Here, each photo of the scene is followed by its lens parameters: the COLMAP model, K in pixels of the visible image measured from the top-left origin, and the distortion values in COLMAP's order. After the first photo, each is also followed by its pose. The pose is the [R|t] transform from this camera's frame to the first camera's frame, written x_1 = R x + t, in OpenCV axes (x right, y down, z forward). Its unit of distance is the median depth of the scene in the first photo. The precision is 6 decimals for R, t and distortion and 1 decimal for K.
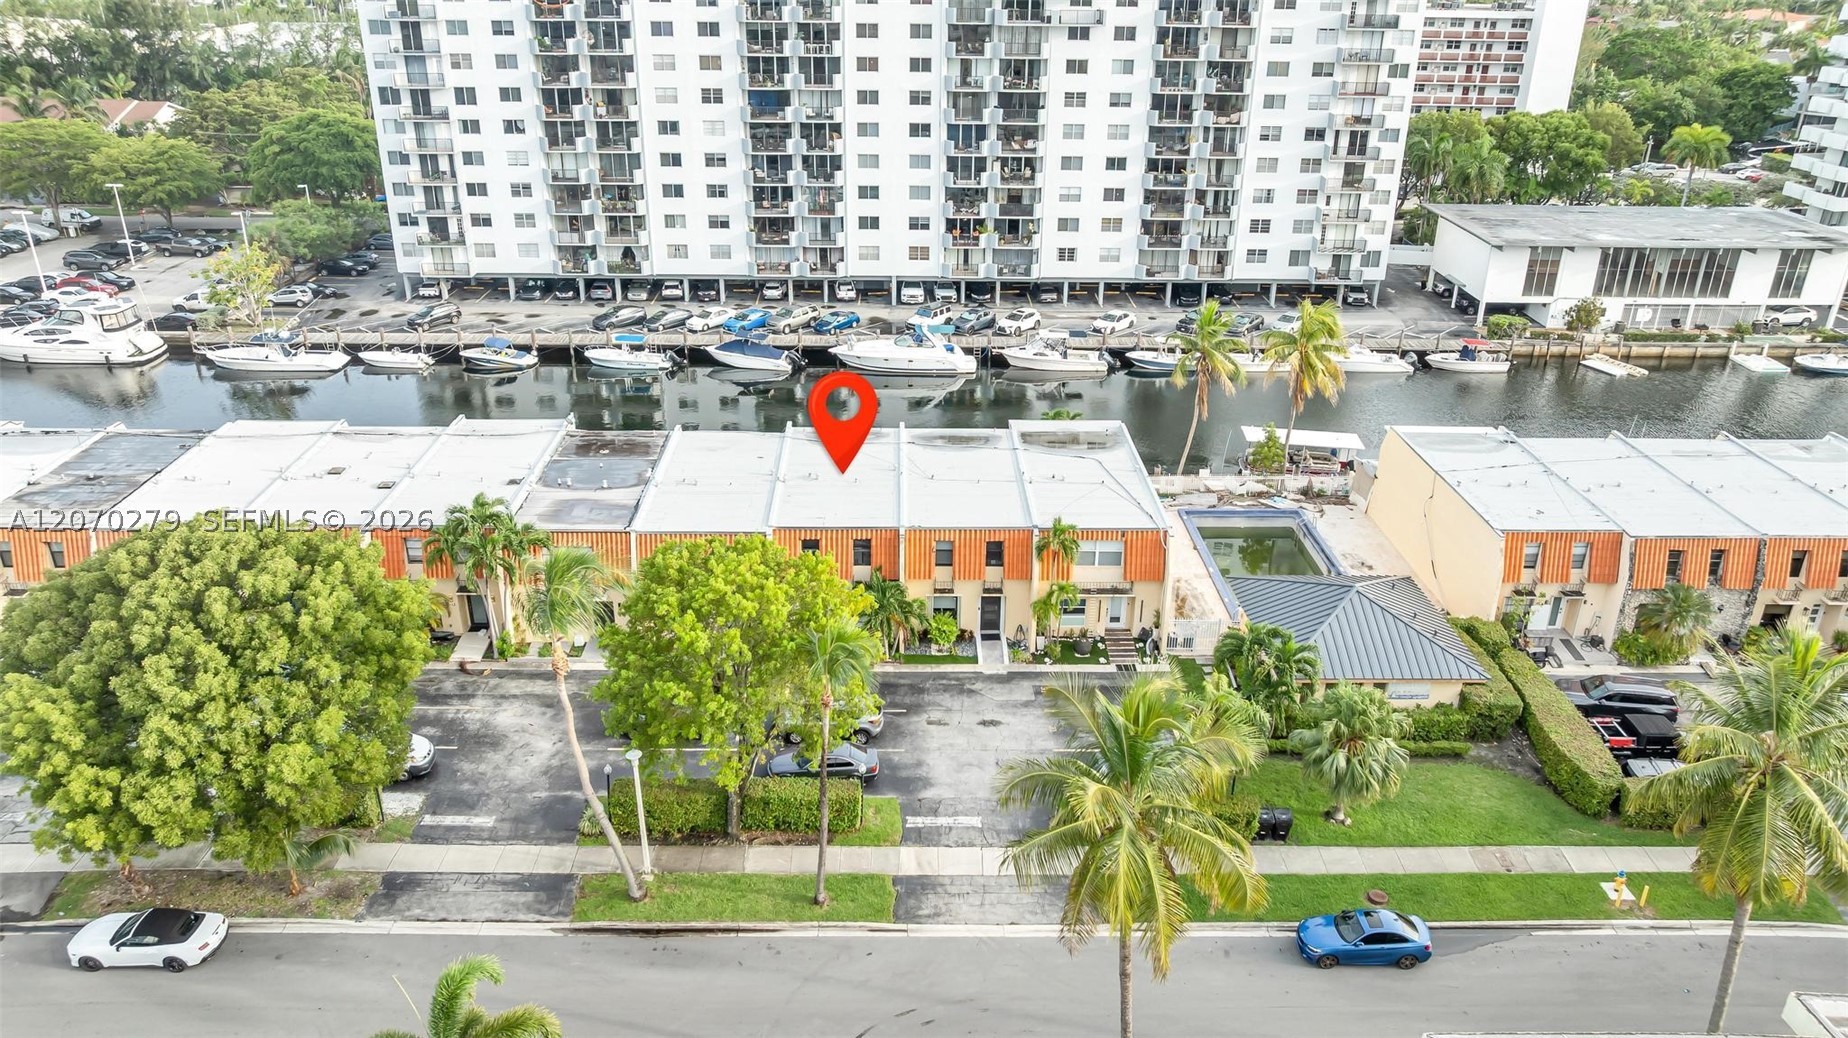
lens RADIAL K [[1306.8, 0, 919.9], [0, 1306.8, 507.7], [0, 0, 1]] dist [-0.010535, 0.002128]
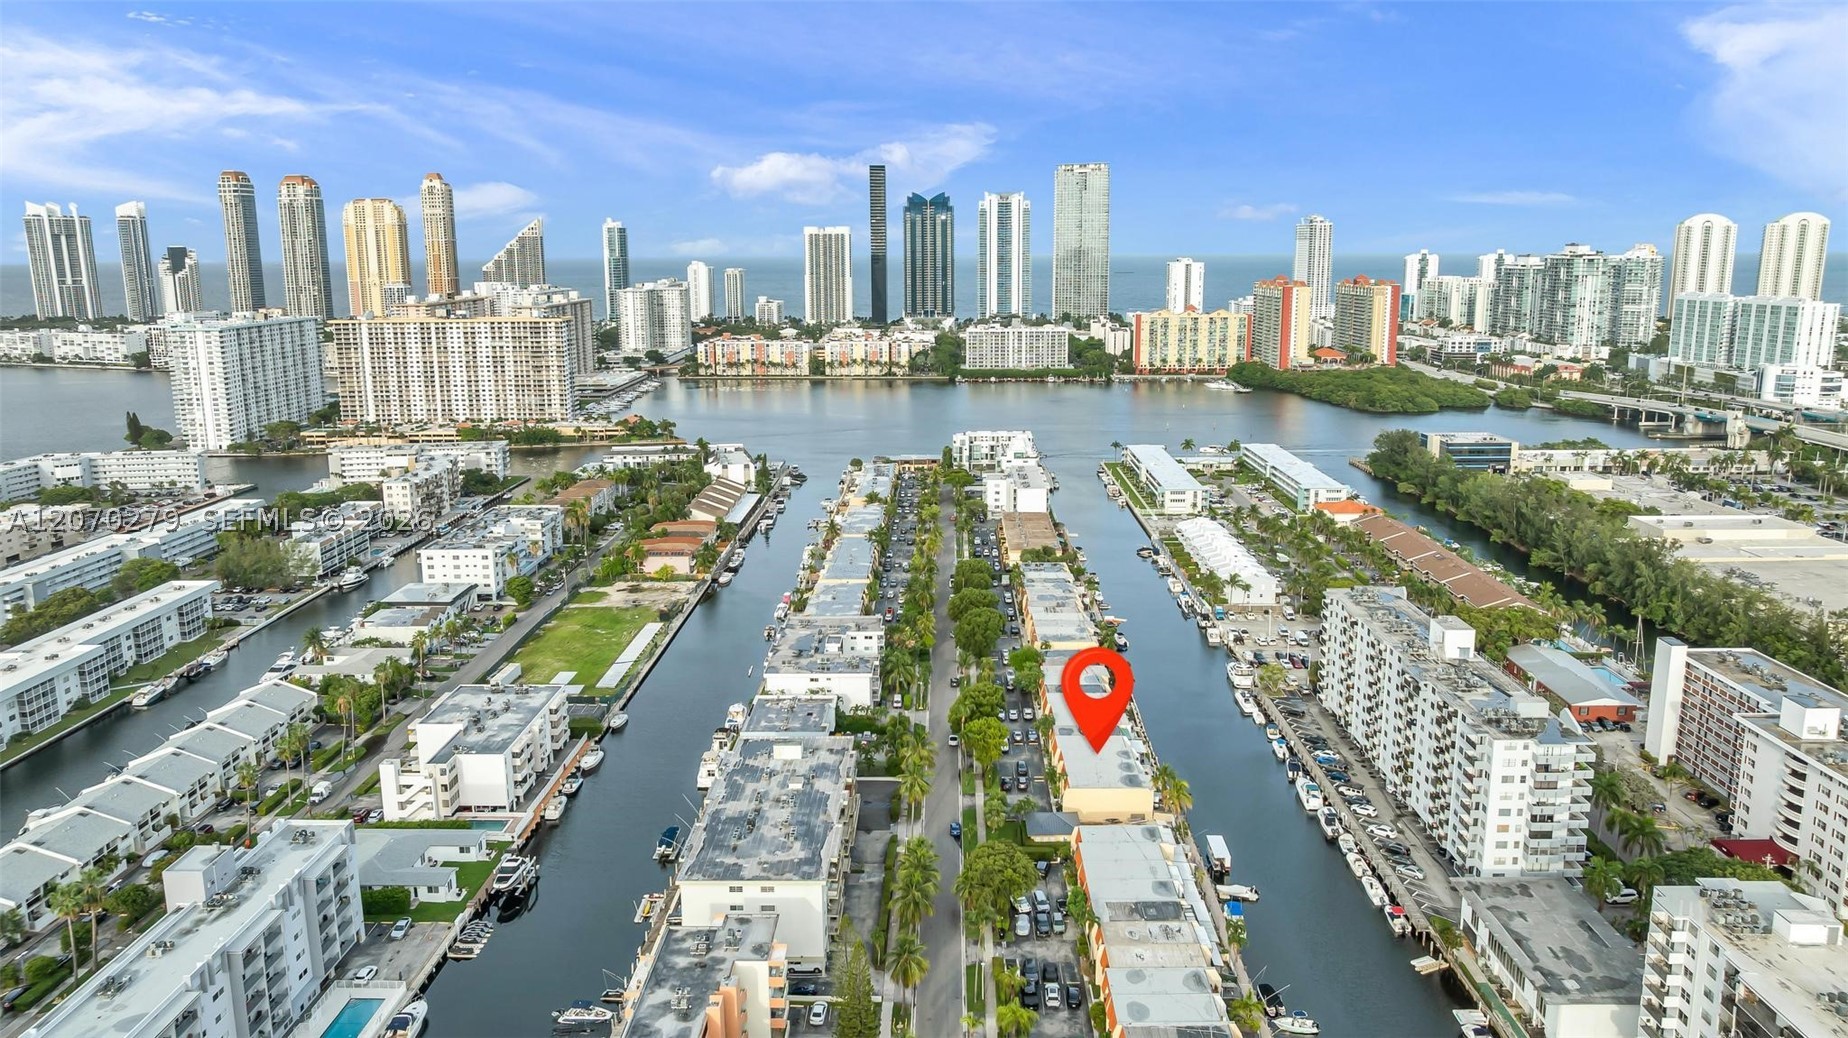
lens RADIAL K [[1294.6, 0, 933.3], [0, 1294.6, 515.3], [0, 0, 1]] dist [-0.033745, 0.028303]
pose [[-0.015006, 0.193035, -0.981077, 2.019659], [-0.408788, 0.894256, 0.182205, -0.657943], [0.912506, 0.403787, 0.065491, 0.036681]]
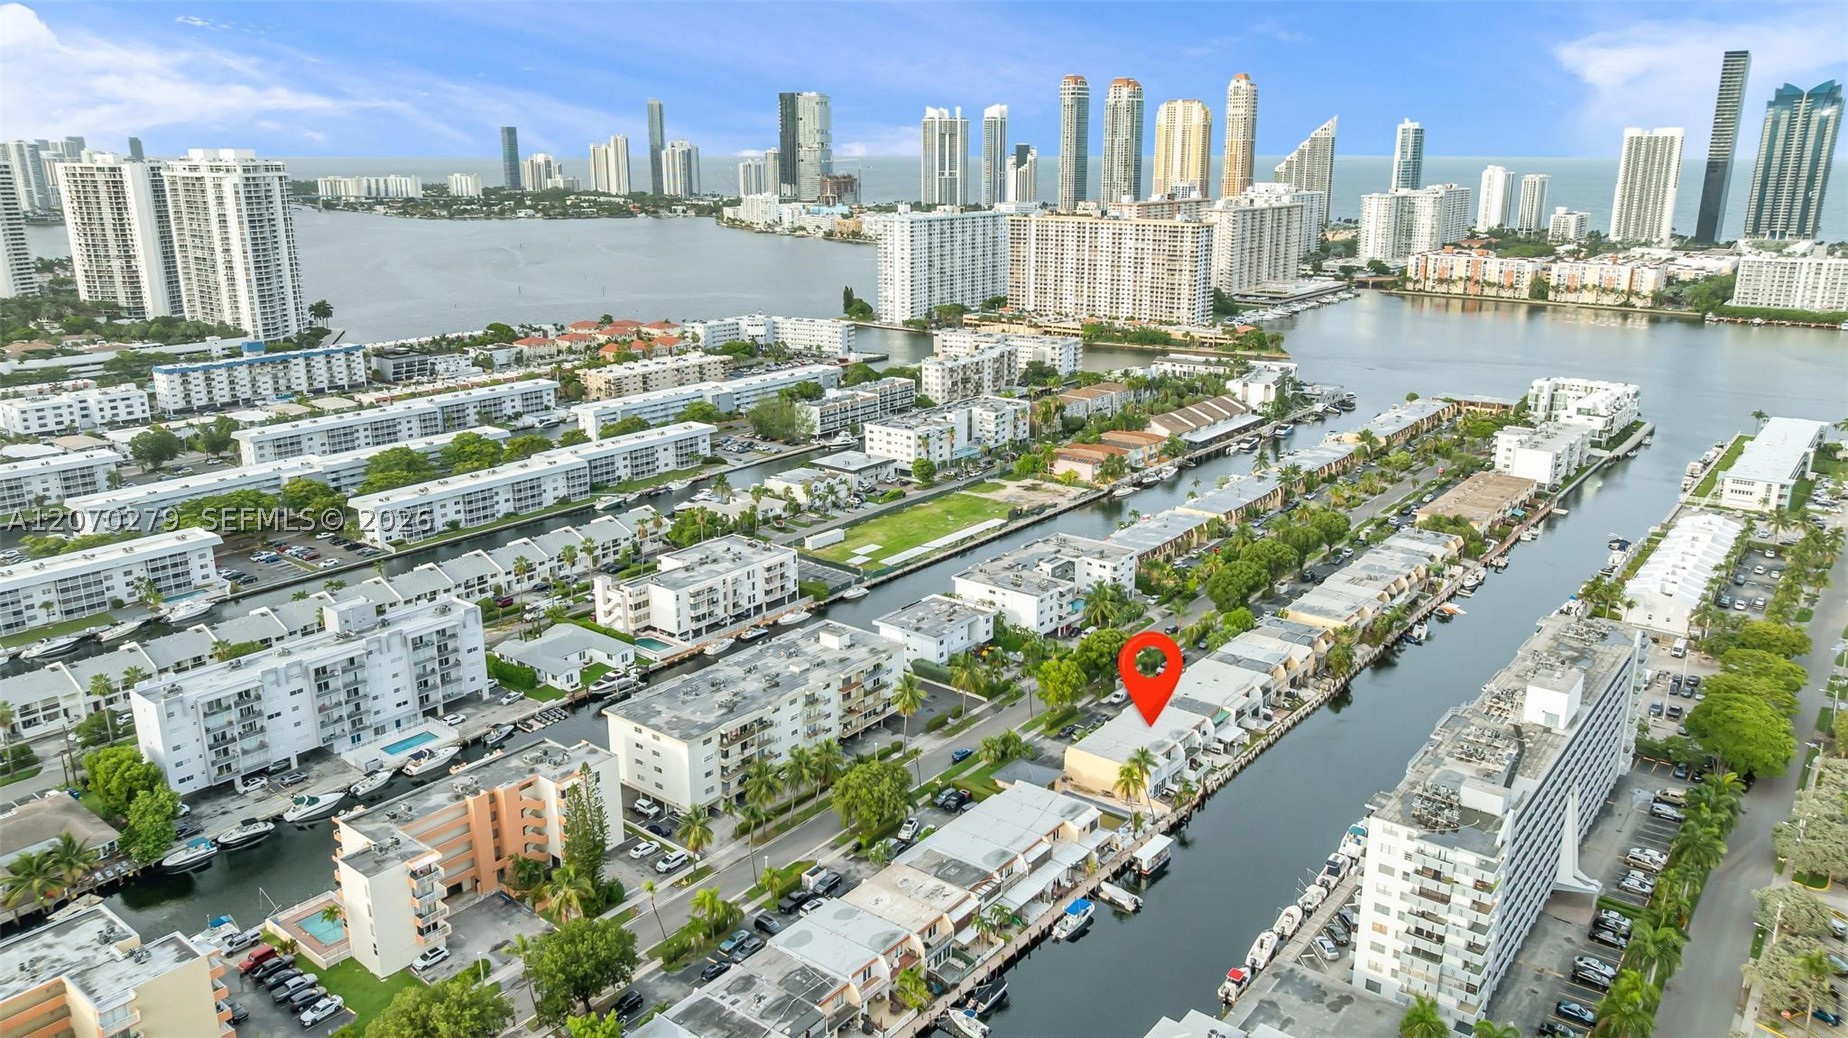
lens RADIAL K [[1294.6, 0, 933.3], [0, 1294.6, 515.3], [0, 0, 1]] dist [-0.033745, 0.028303]
pose [[-0.621782, 0.205749, -0.755682, 1.631447], [-0.327777, 0.807948, 0.489676, -1.161305], [0.711302, 0.552167, -0.434927, 1.051484]]
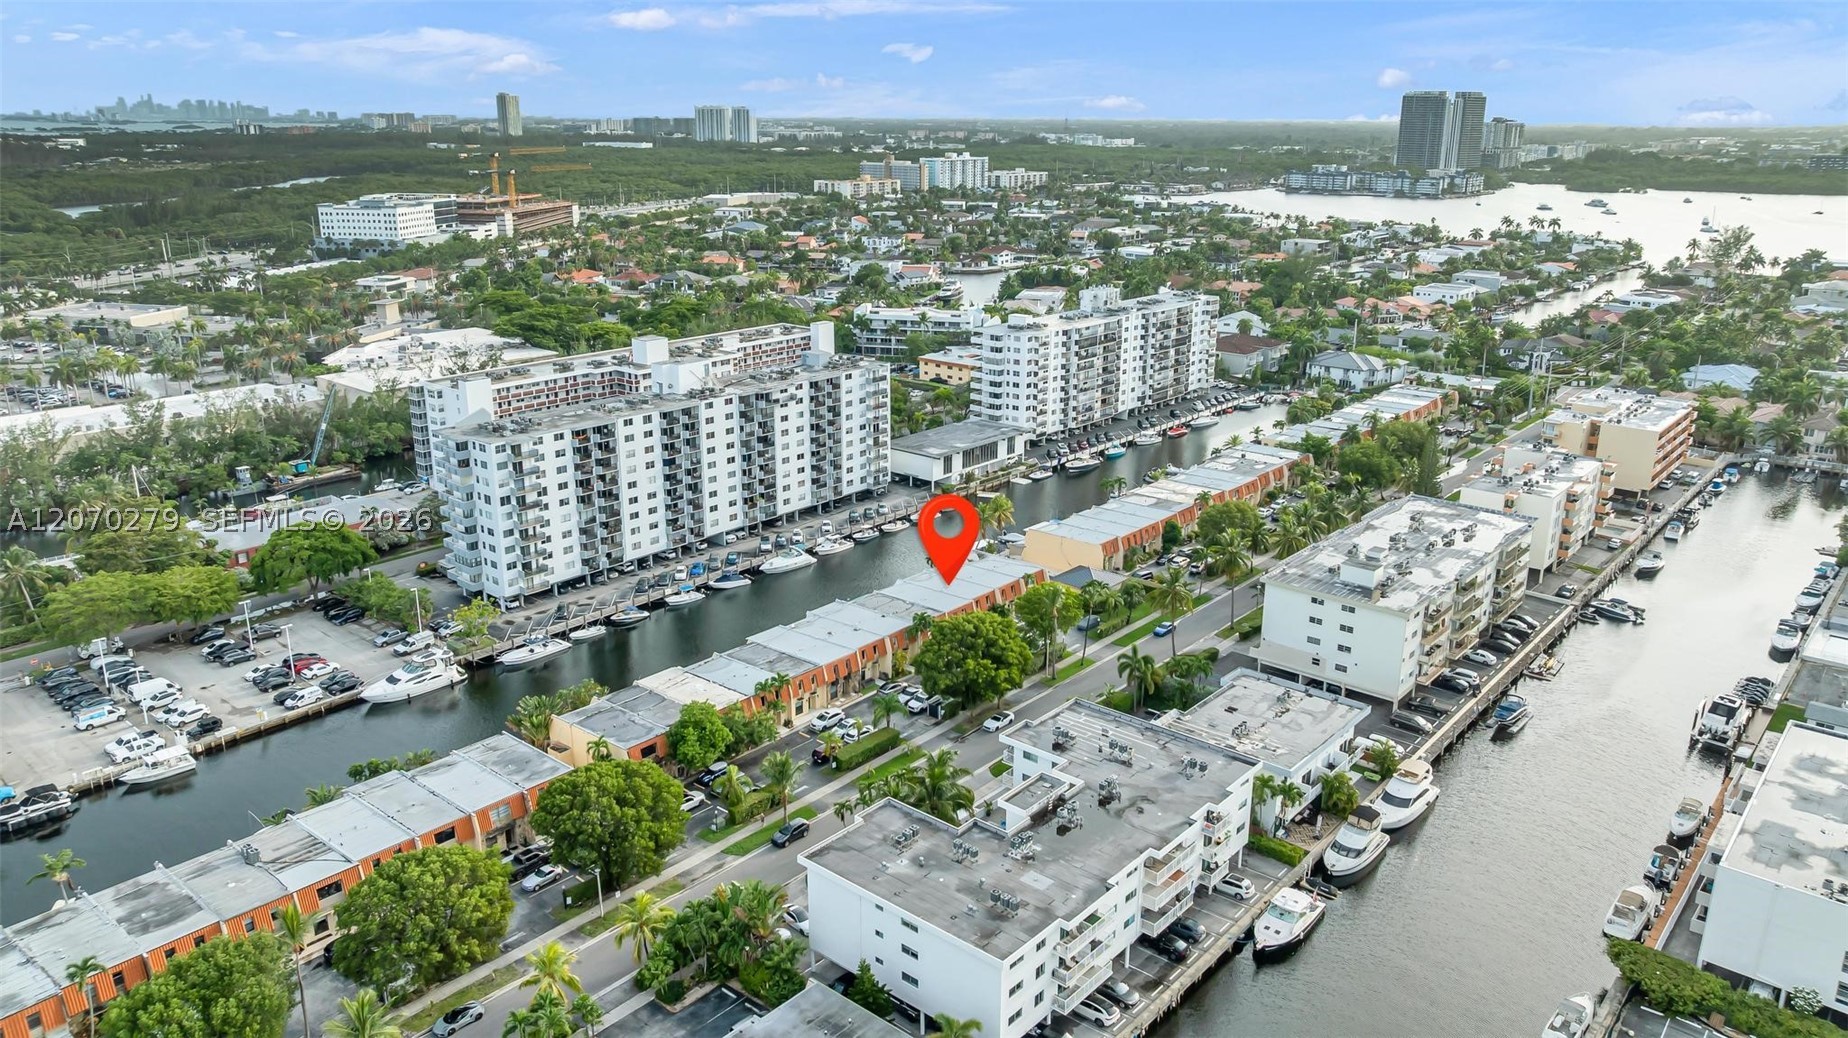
lens RADIAL K [[1294.6, 0, 933.3], [0, 1294.6, 515.3], [0, 0, 1]] dist [-0.033745, 0.028303]
pose [[0.657177, -0.230254, 0.717706, -1.288674], [0.314091, 0.949242, 0.016935, -0.140294], [-0.685176, 0.214295, 0.696141, -0.635695]]
